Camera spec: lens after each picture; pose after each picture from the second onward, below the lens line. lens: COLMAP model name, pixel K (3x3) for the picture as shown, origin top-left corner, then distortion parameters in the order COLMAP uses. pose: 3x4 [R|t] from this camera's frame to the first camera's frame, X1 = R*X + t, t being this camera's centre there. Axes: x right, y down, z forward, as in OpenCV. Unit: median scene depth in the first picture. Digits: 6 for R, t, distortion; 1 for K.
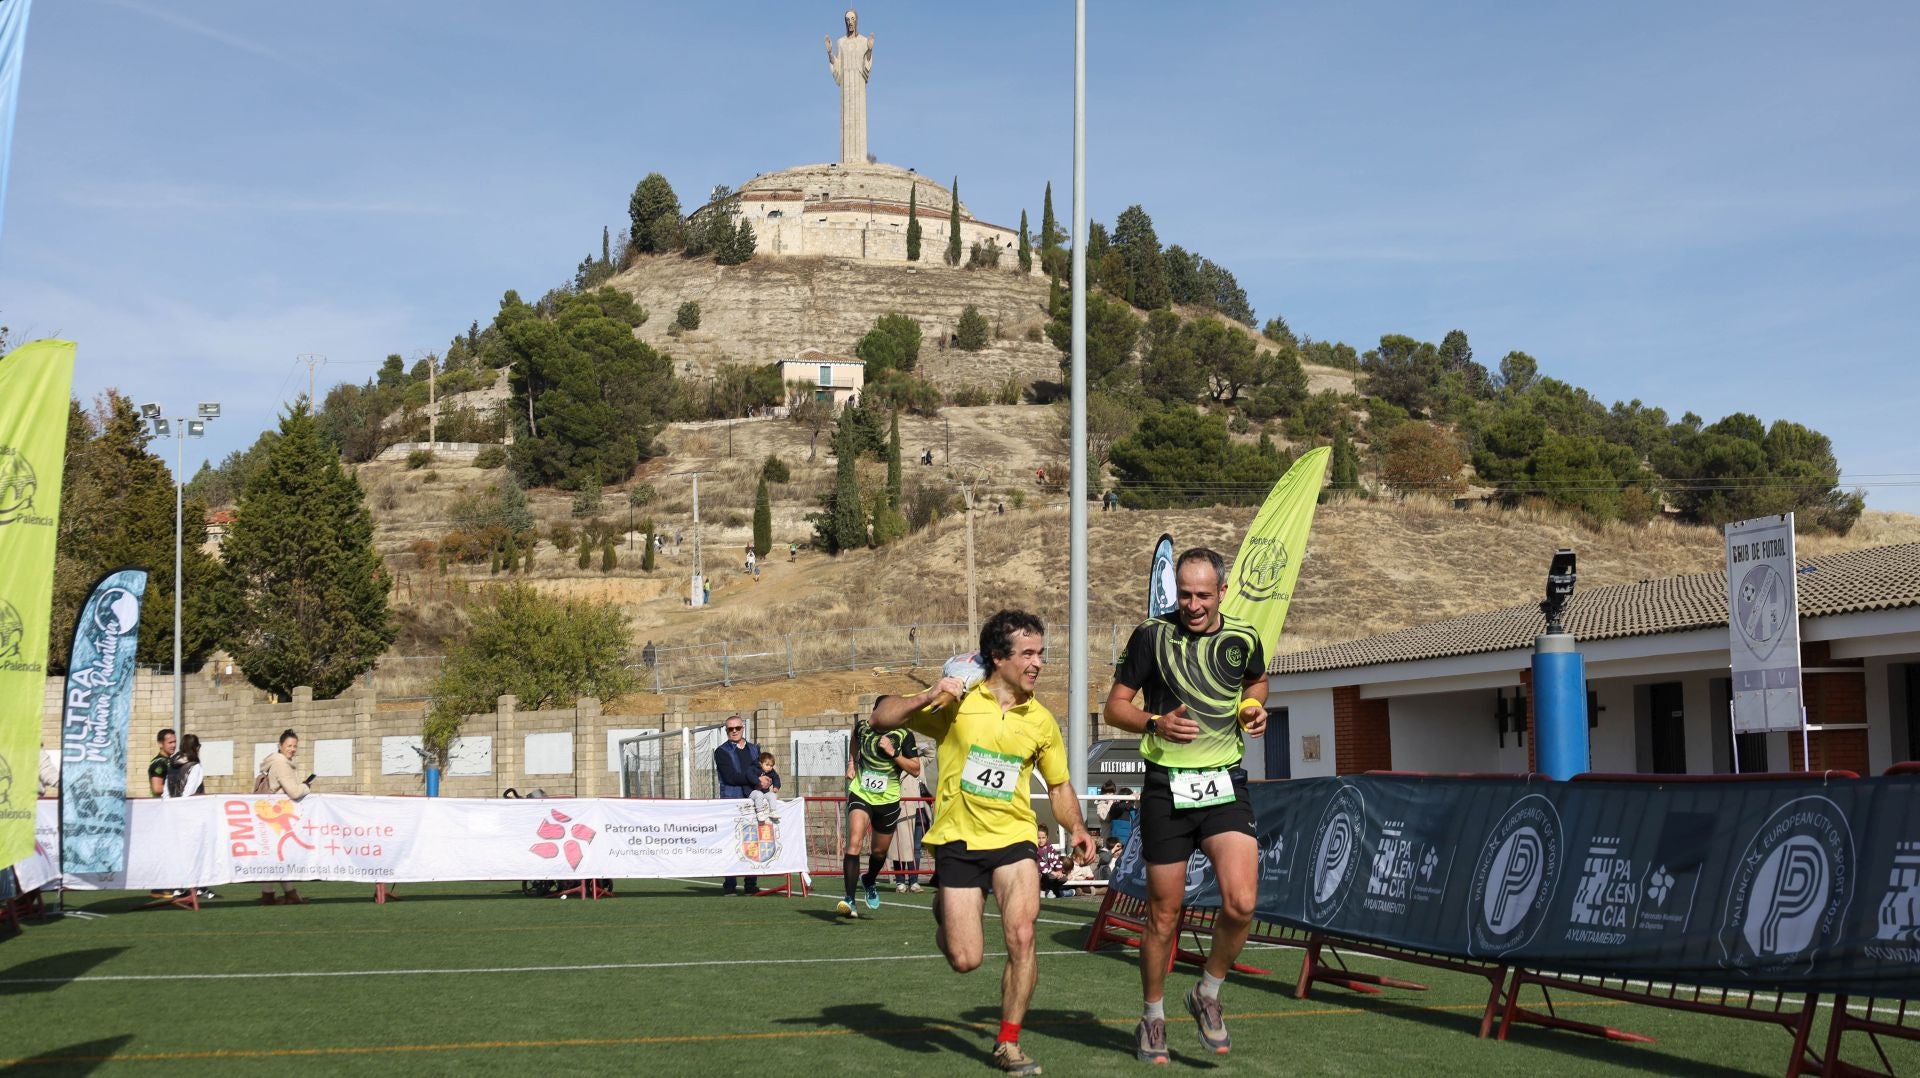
lens RADIAL K [[2614.0, 0, 957.0], [0, 2614.0, 541.0], [0, 0, 1]] dist [0.001630, 0.039167]
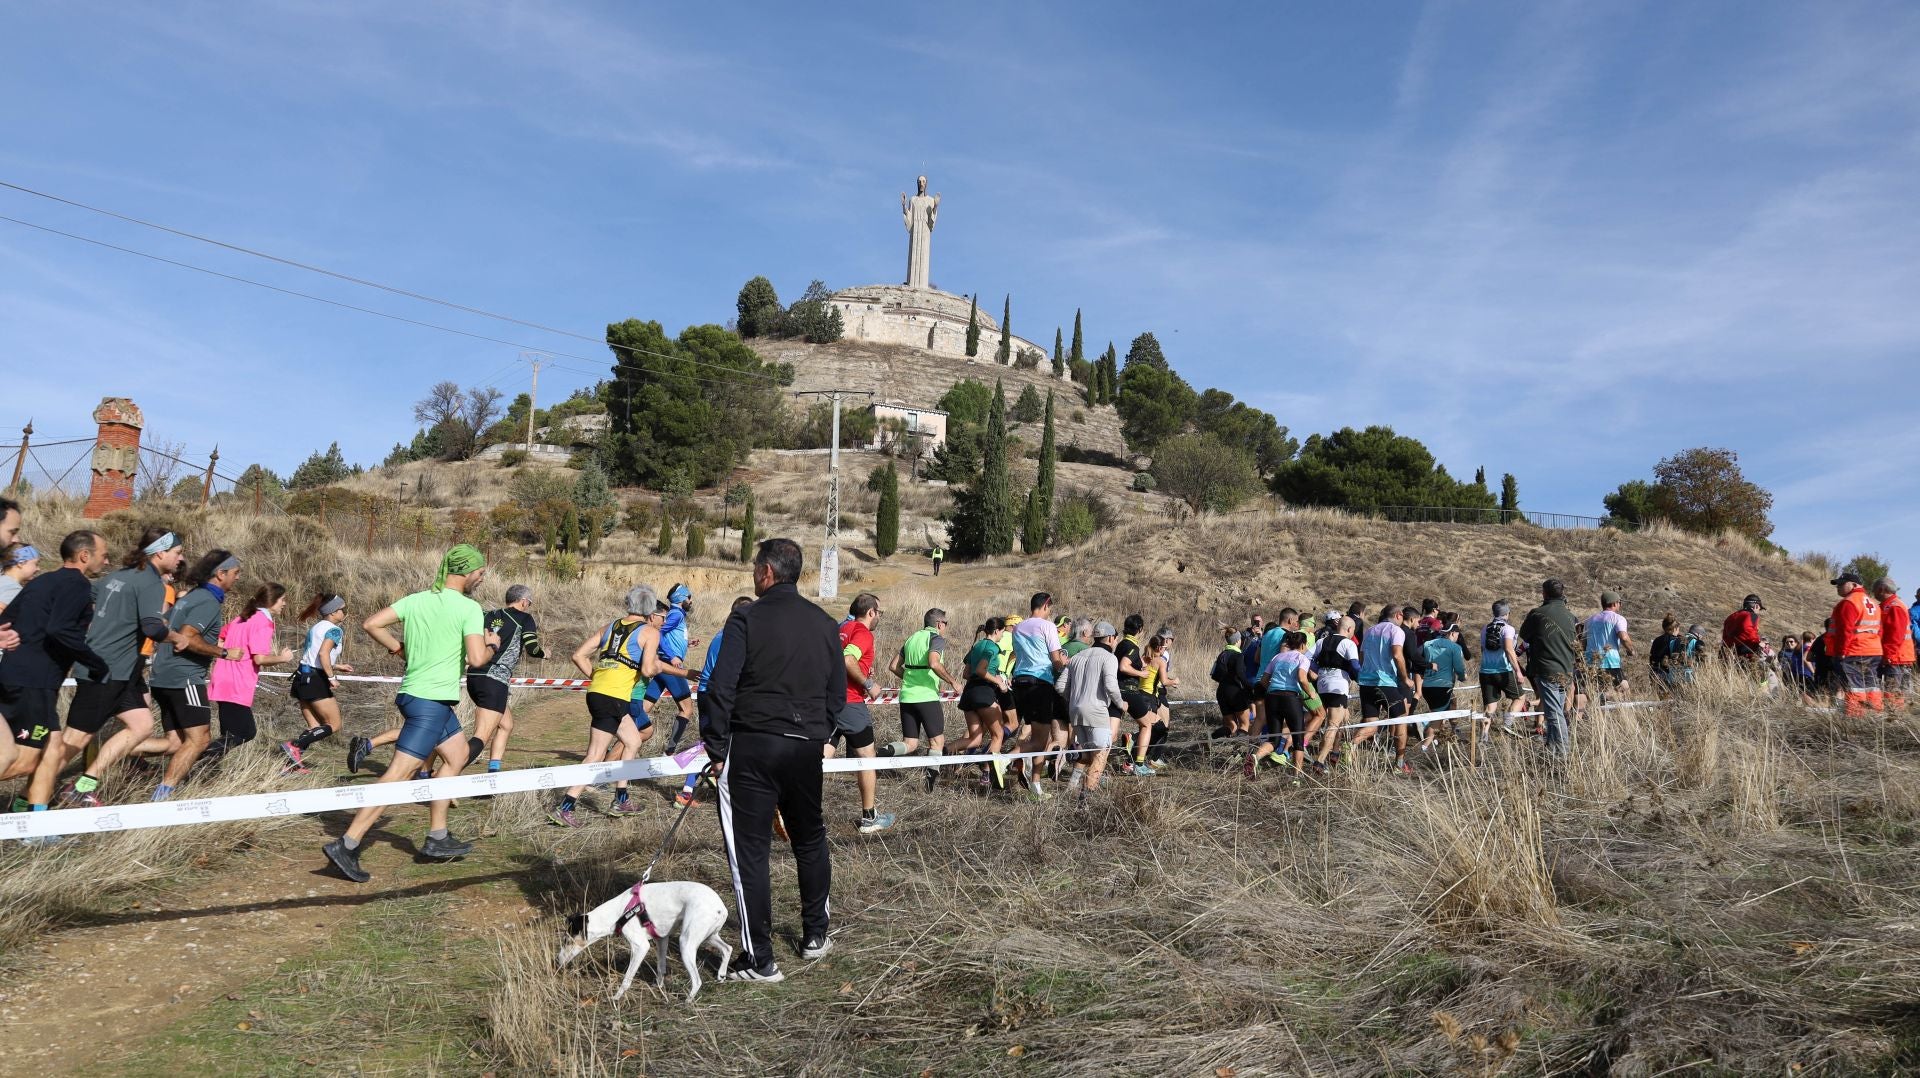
lens RADIAL K [[1324.5, 0, 962.2], [0, 1324.5, 536.1], [0, 0, 1]] dist [0.000426, 0.000574]
pose [[0.995650, 0.072379, 0.058670, -0.066229], [-0.068358, 0.995350, -0.067865, 0.022352], [-0.063310, 0.063559, 0.995968, 0.516738]]
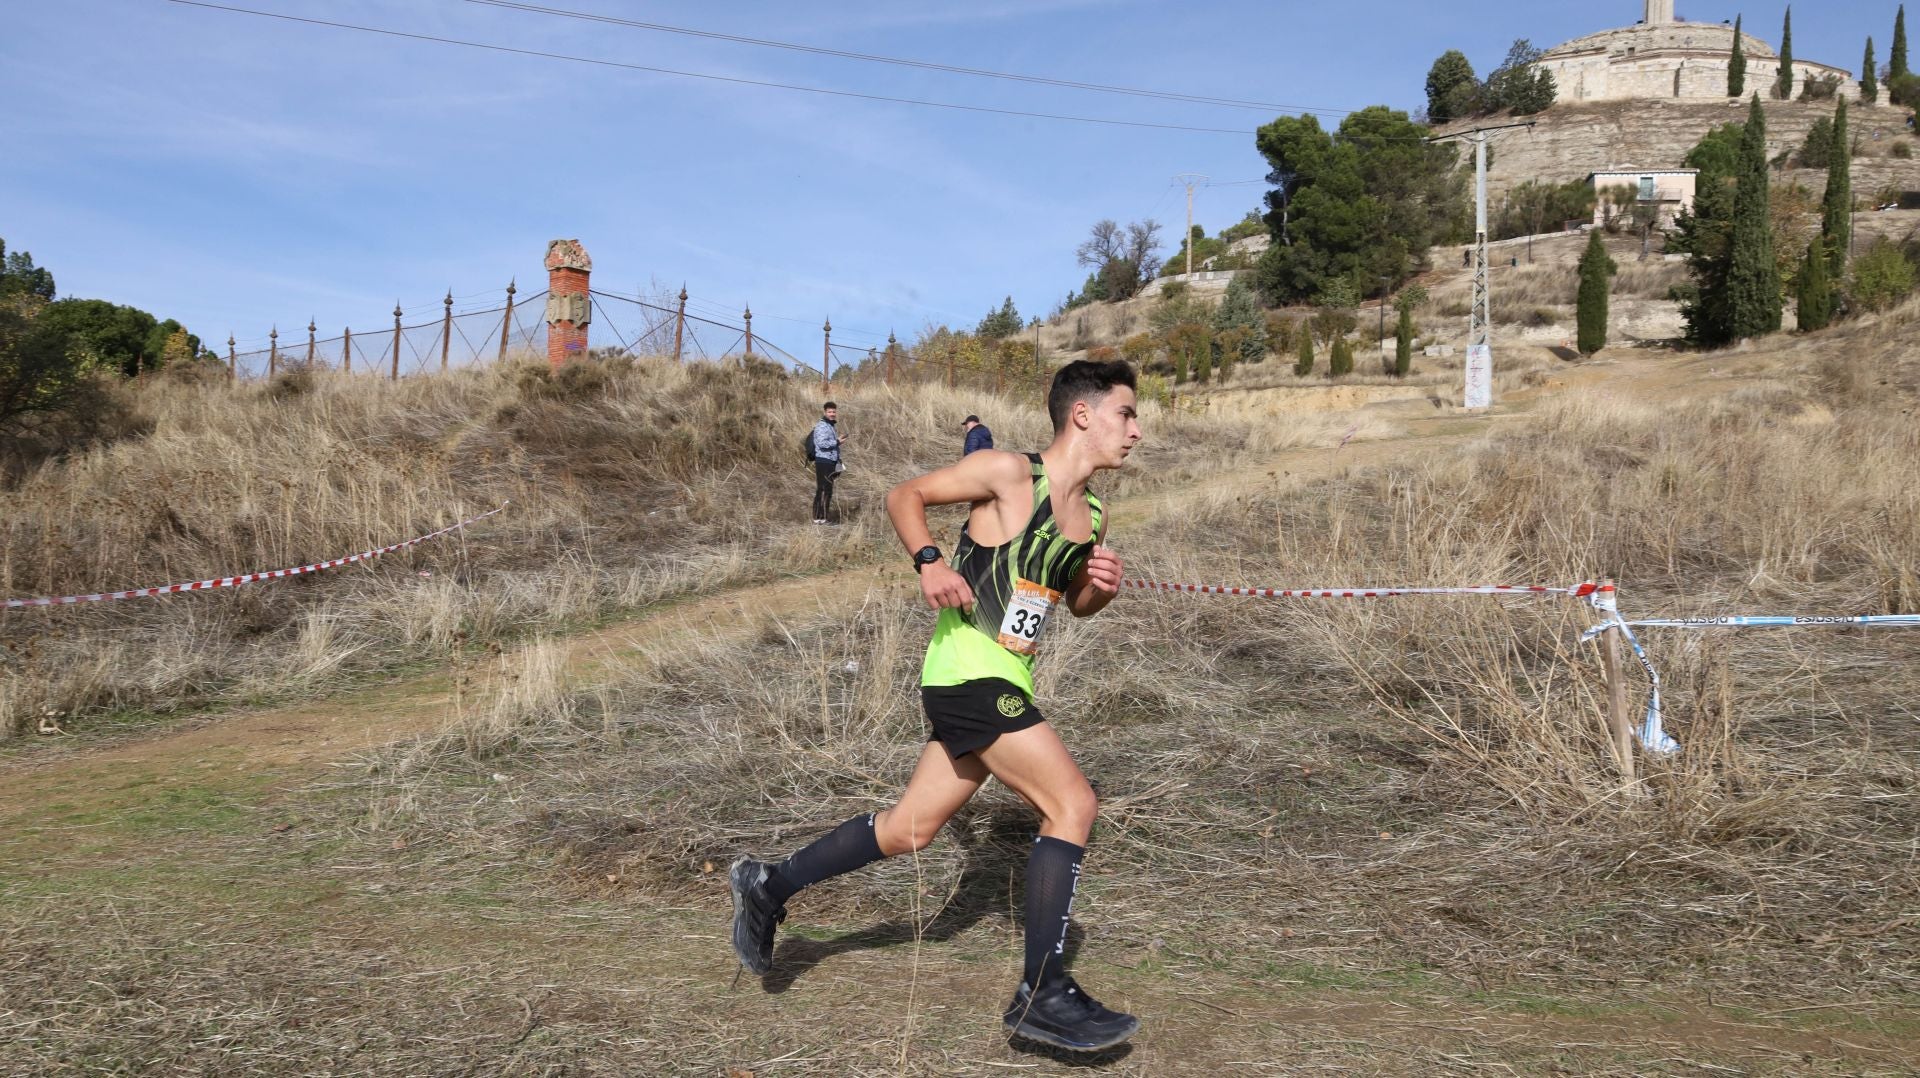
lens RADIAL K [[1324.5, 0, 962.2], [0, 1324.5, 536.1], [0, 0, 1]] dist [0.000426, 0.000574]
pose [[0.890465, 0.040120, -0.453280, -0.055112], [-0.006311, 0.997099, 0.075855, 0.023157], [0.455008, -0.064686, 0.888135, 0.563079]]
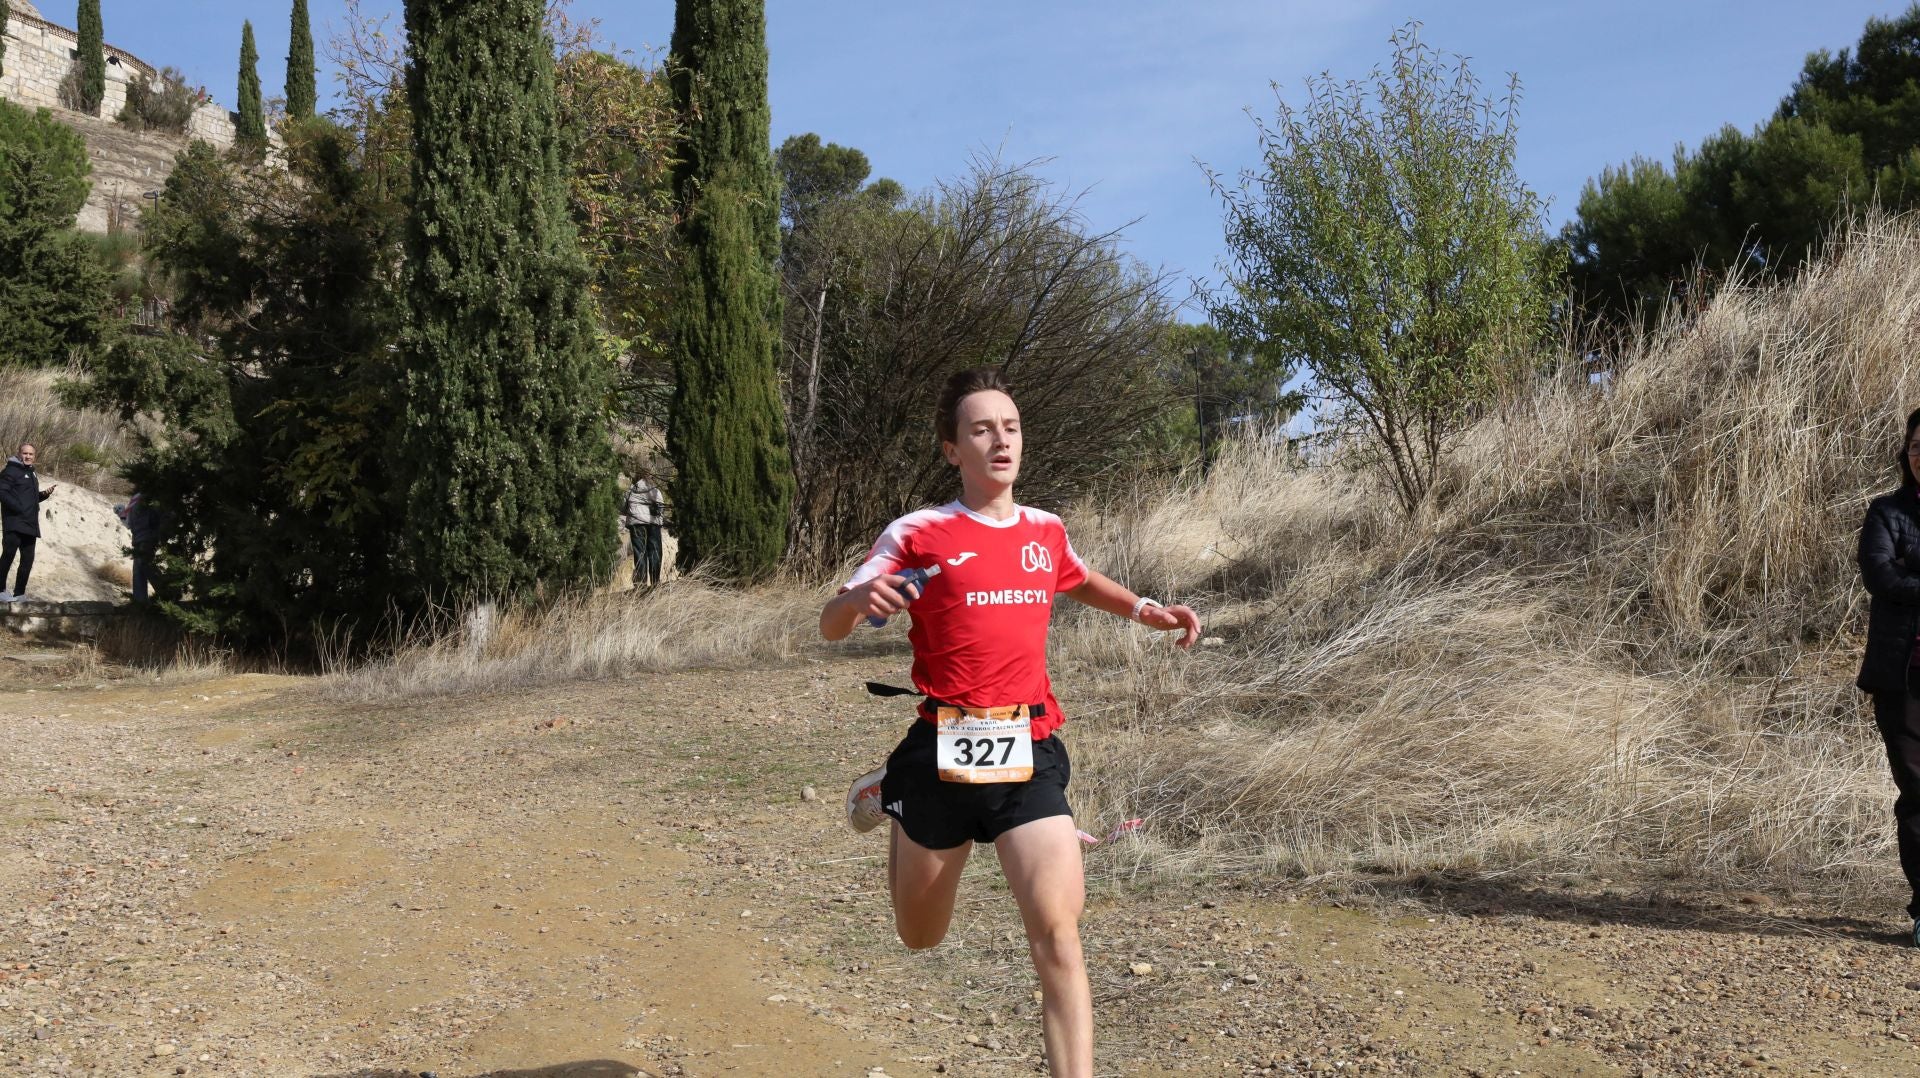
lens RADIAL K [[2614.0, 0, 957.0], [0, 2614.0, 541.0], [0, 0, 1]] dist [0.001630, 0.039167]
pose [[0.902193, 0.044831, 0.428996, -0.065907], [0.008246, 0.992609, -0.121072, 0.013103], [-0.431253, 0.112768, 0.895156, 0.771995]]
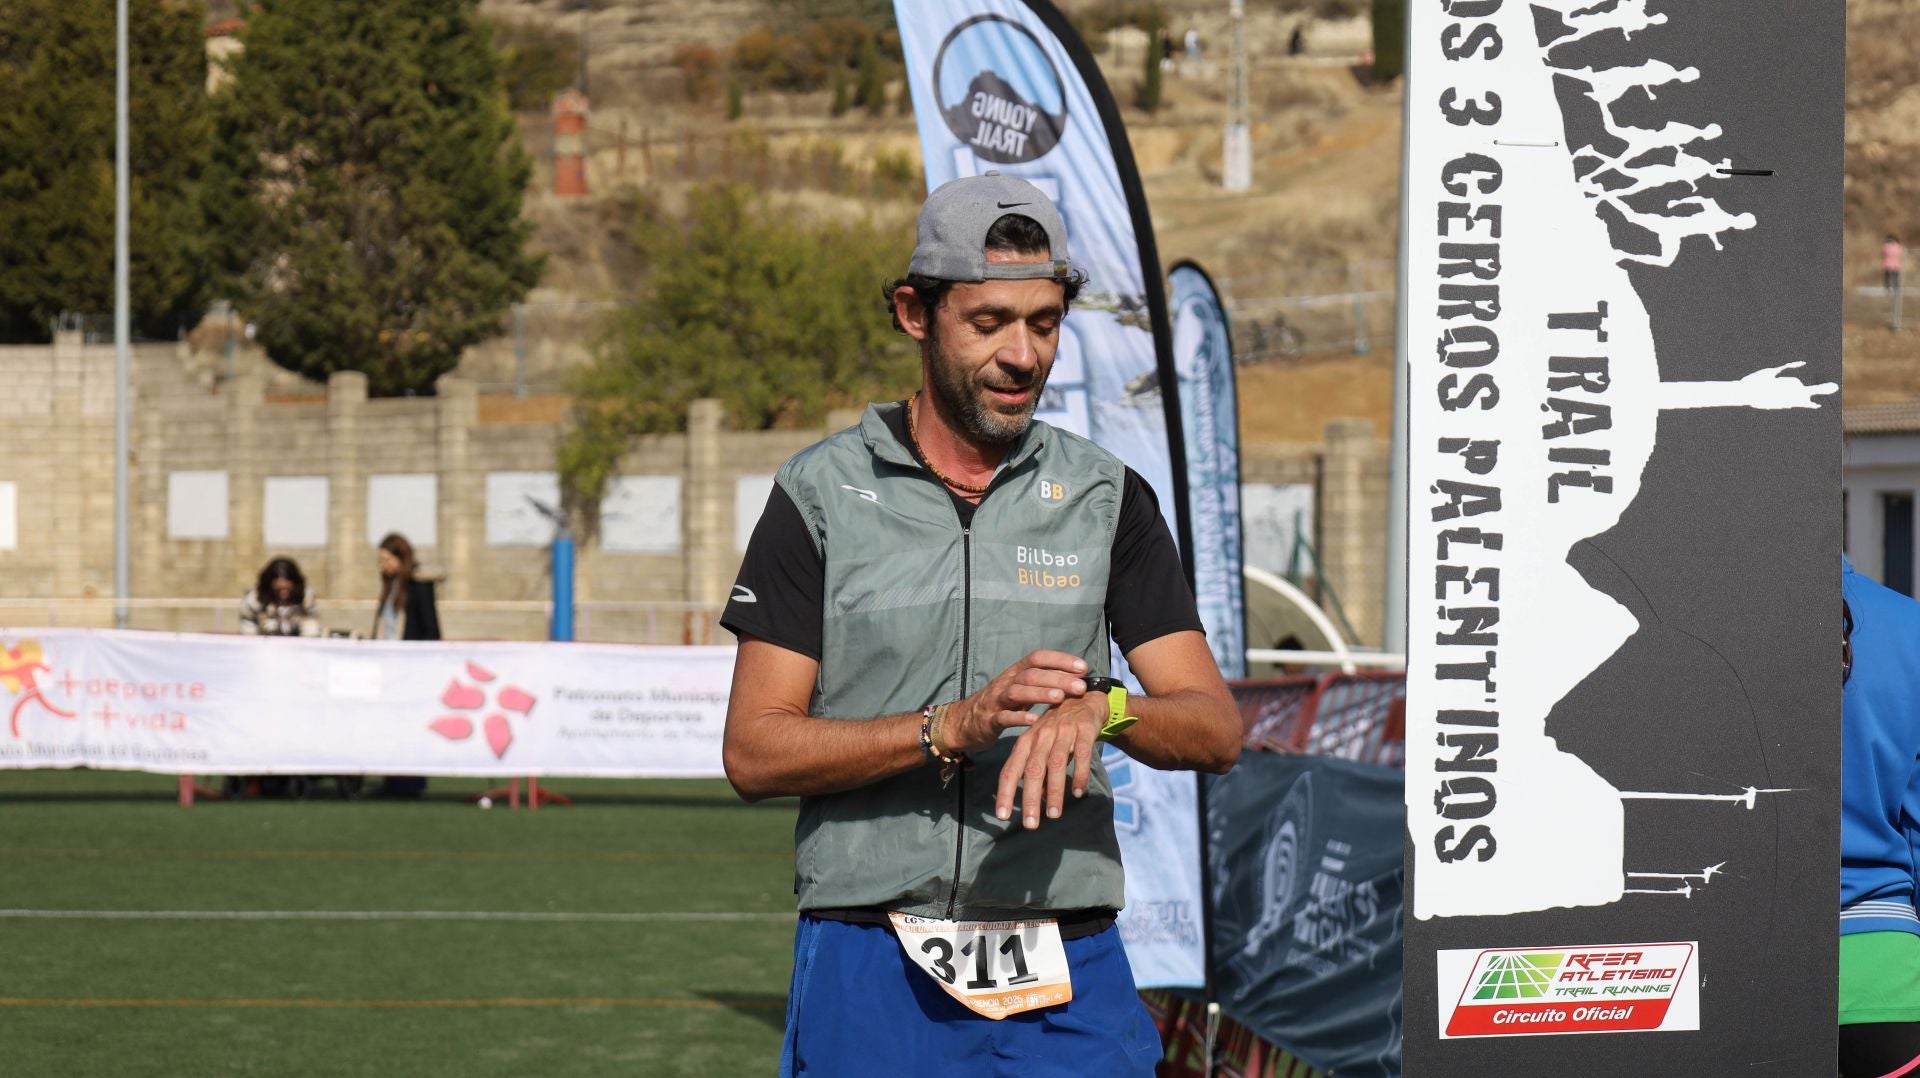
lens RADIAL K [[5628.5, 0, 899.1], [0, 5628.5, 641.1], [0, 0, 1]] dist [-0.069678, 0.445734]
pose [[0.983847, 0.024543, -0.177319, 0.019778], [-0.004844, 0.993844, 0.110678, -0.005406], [0.178944, -0.108031, 0.977910, -0.030259]]
